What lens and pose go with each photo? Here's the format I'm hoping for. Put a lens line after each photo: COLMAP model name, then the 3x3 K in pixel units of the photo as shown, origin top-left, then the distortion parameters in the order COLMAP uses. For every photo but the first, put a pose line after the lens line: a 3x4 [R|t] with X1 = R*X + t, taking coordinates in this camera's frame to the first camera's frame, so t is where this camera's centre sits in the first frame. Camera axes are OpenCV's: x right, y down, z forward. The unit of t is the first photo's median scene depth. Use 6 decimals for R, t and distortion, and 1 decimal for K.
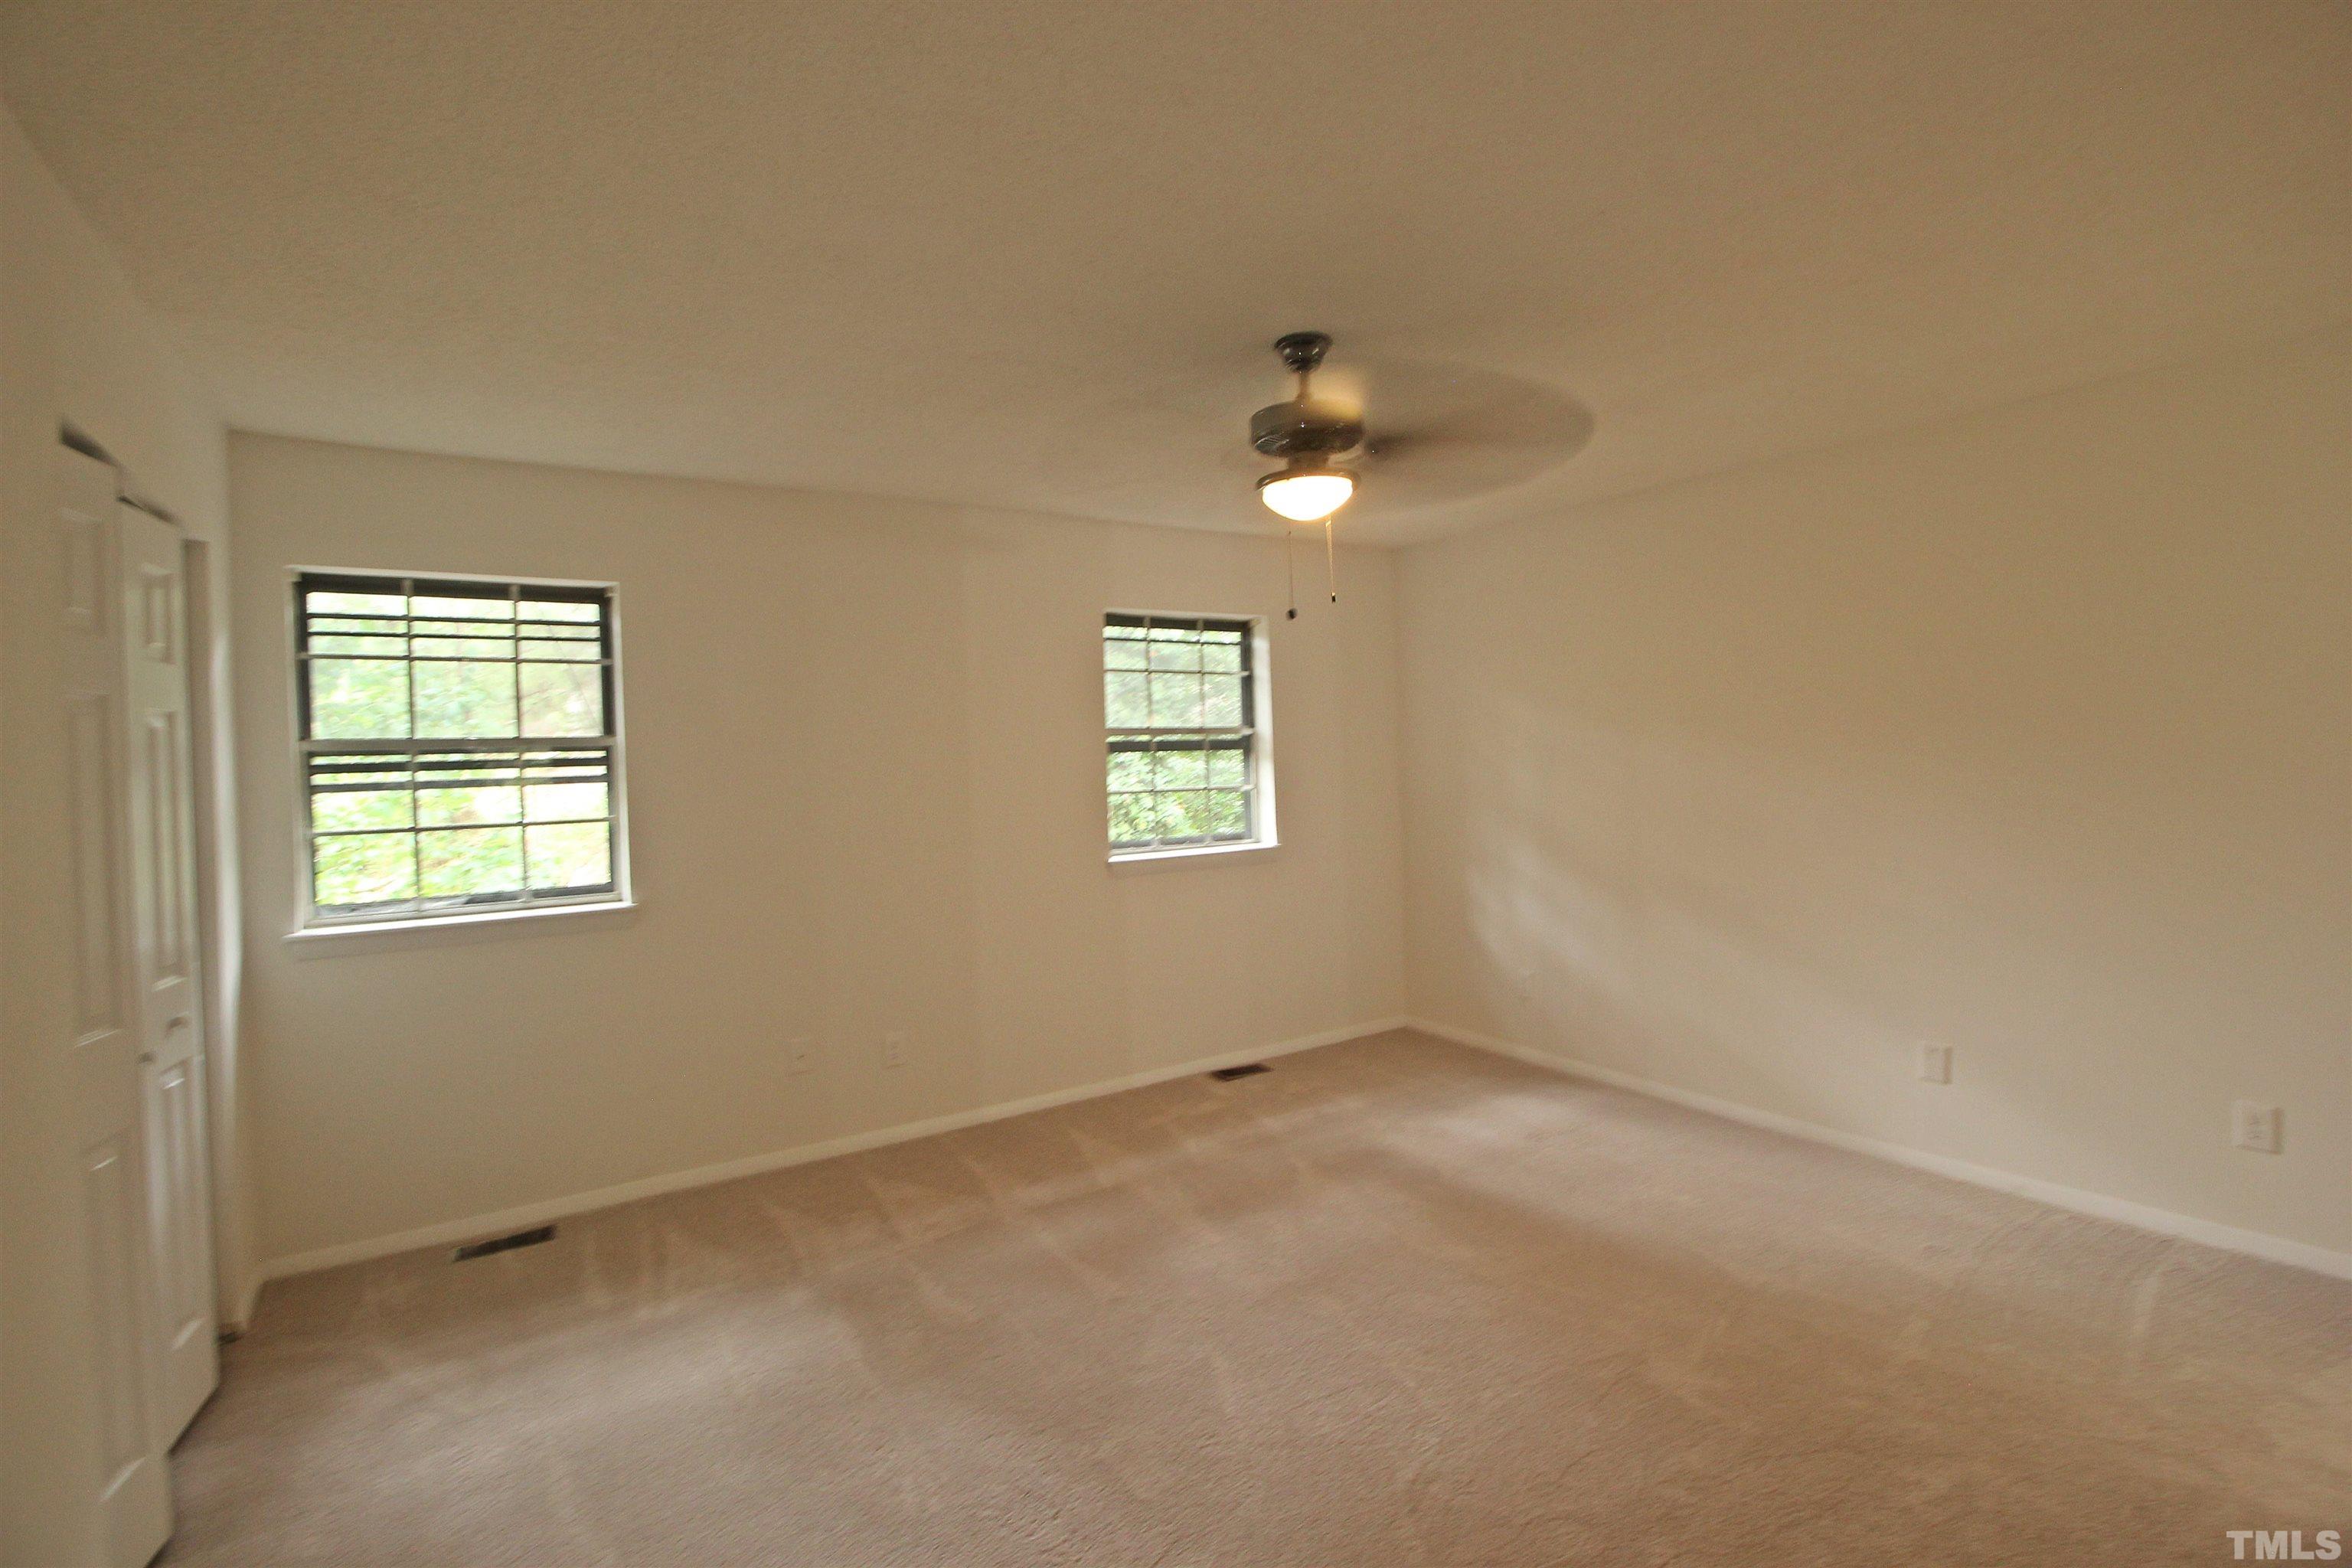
lens RADIAL K [[1094.5, 0, 1182.0], [0, 1094.5, 768.8], [0, 0, 1]] dist [-0.000573, -0.012412]
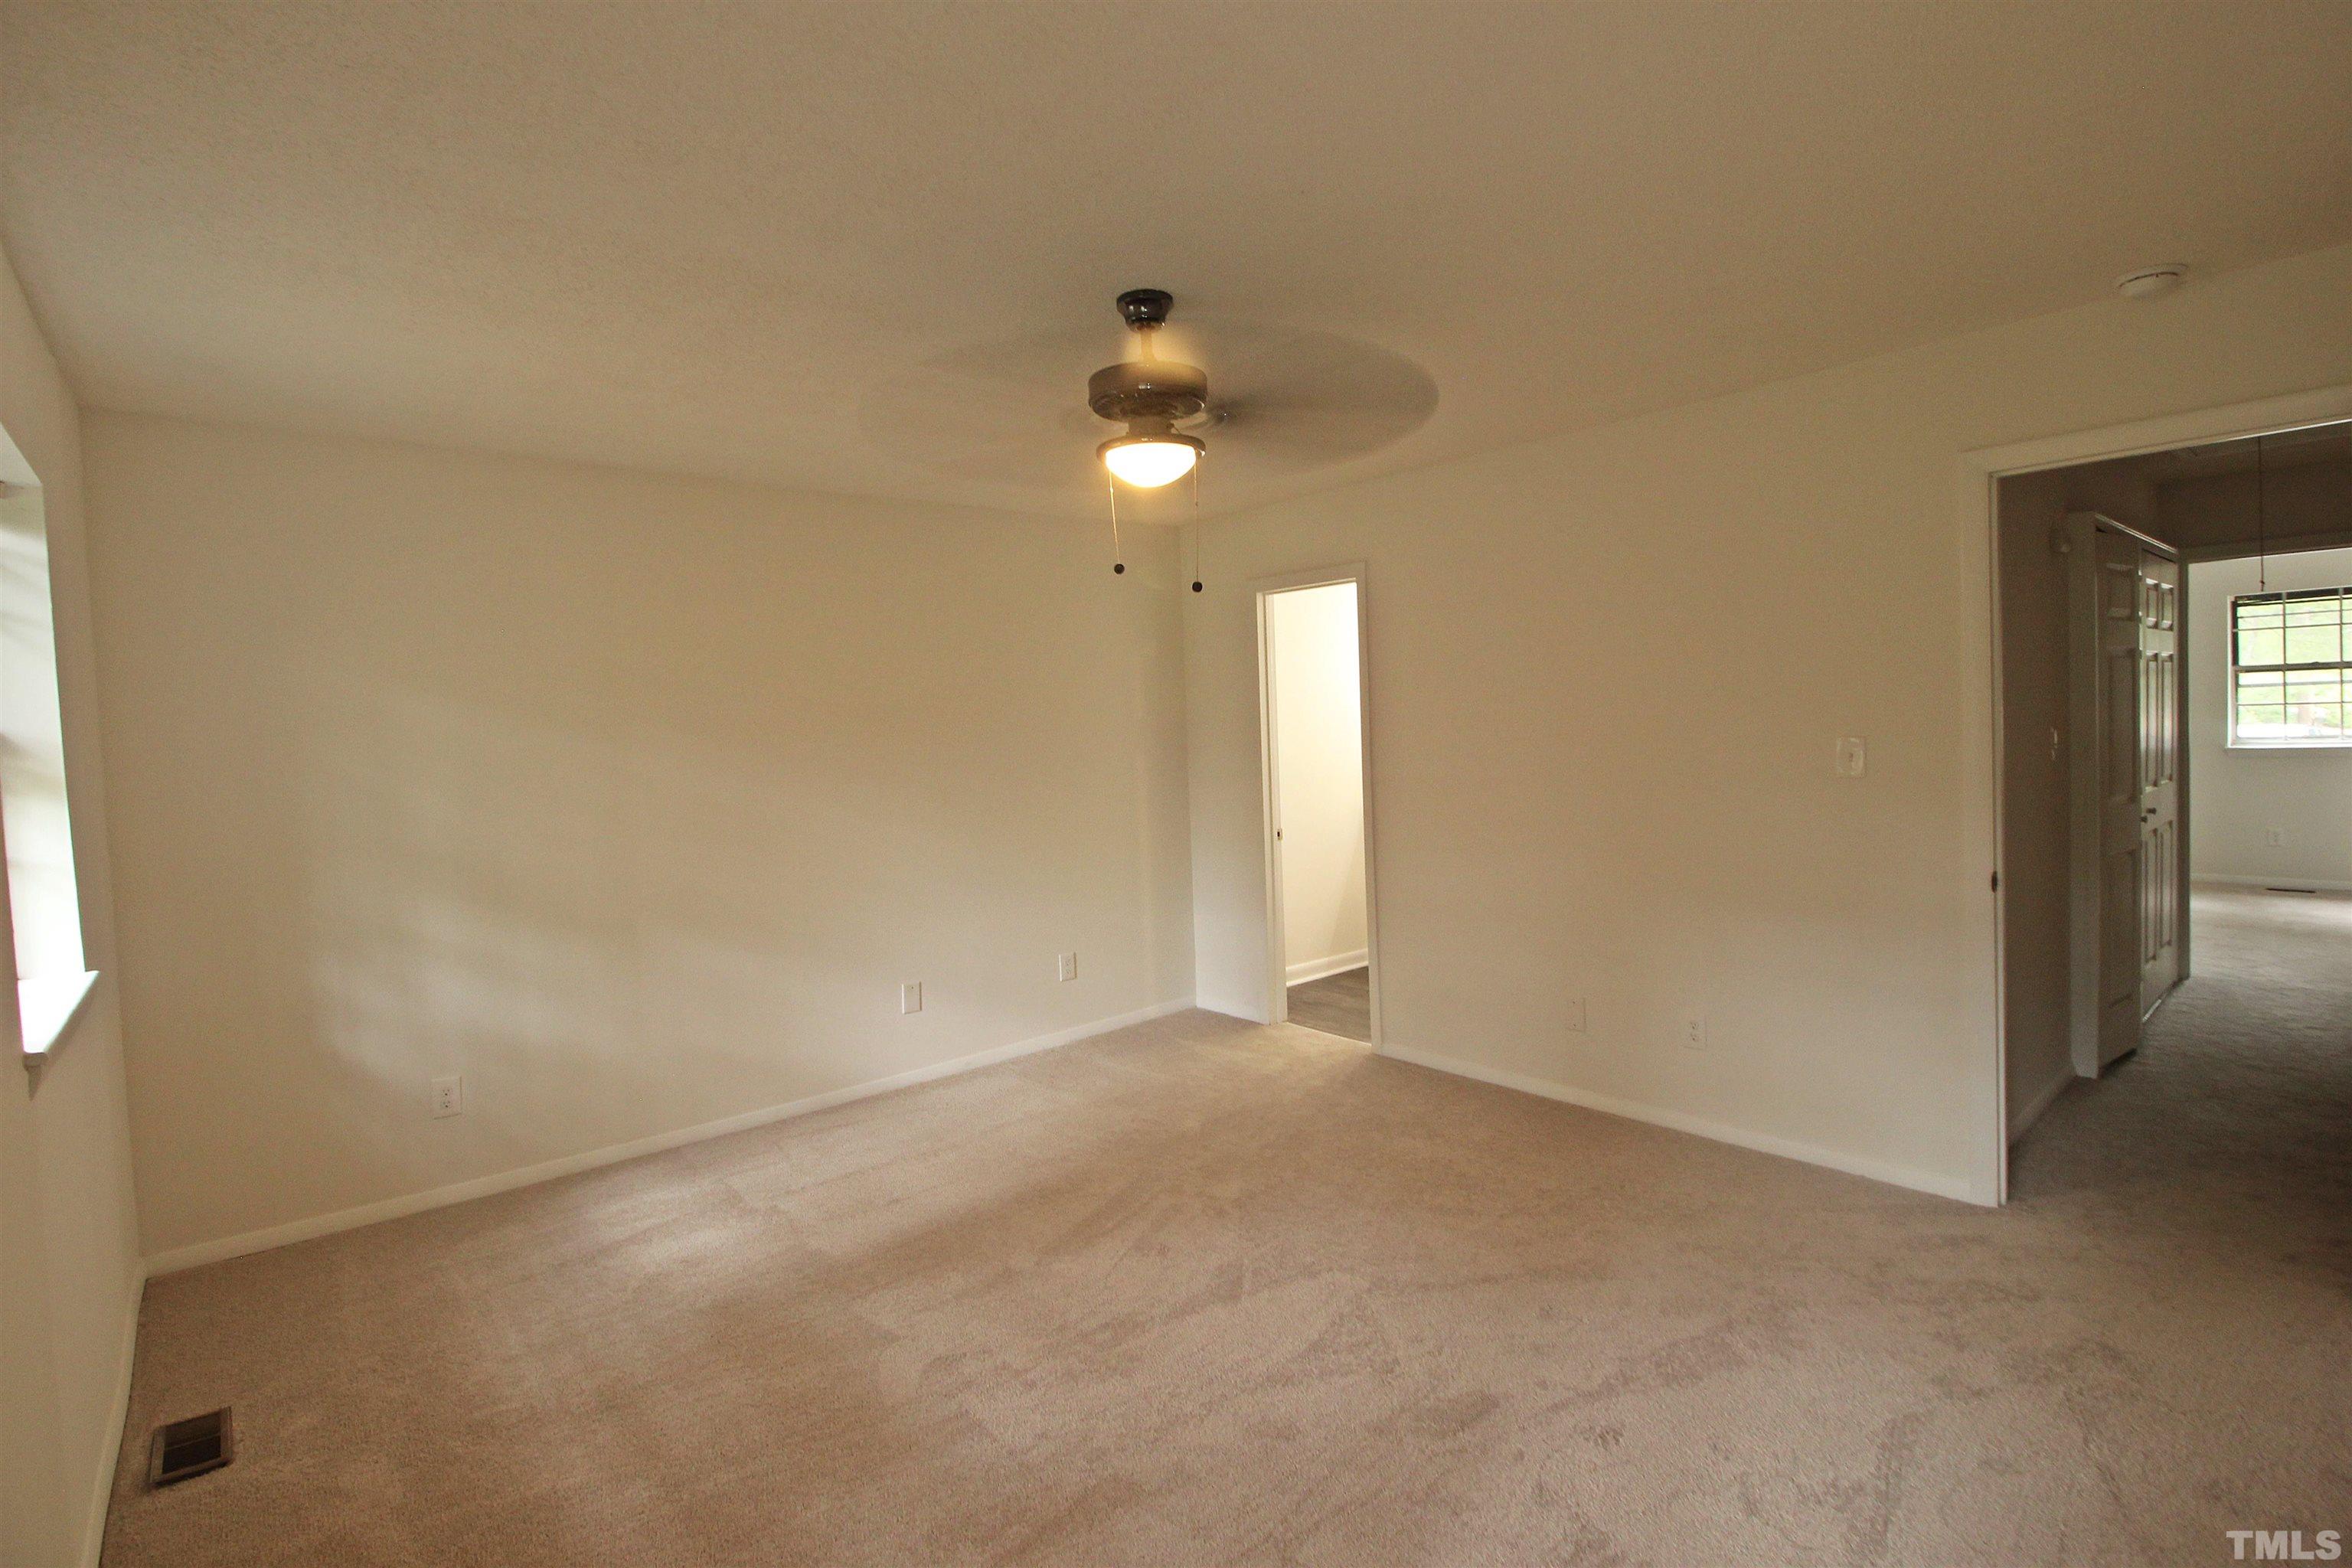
lens RADIAL K [[1094.5, 0, 1182.0], [0, 1094.5, 768.8], [0, 0, 1]] dist [-0.000573, -0.012412]
pose [[-0.138604, -0.007280, 0.990321, -0.462363], [0.050825, 0.998603, 0.014454, -0.002543], [-0.989043, 0.052336, -0.138041, 0.615629]]
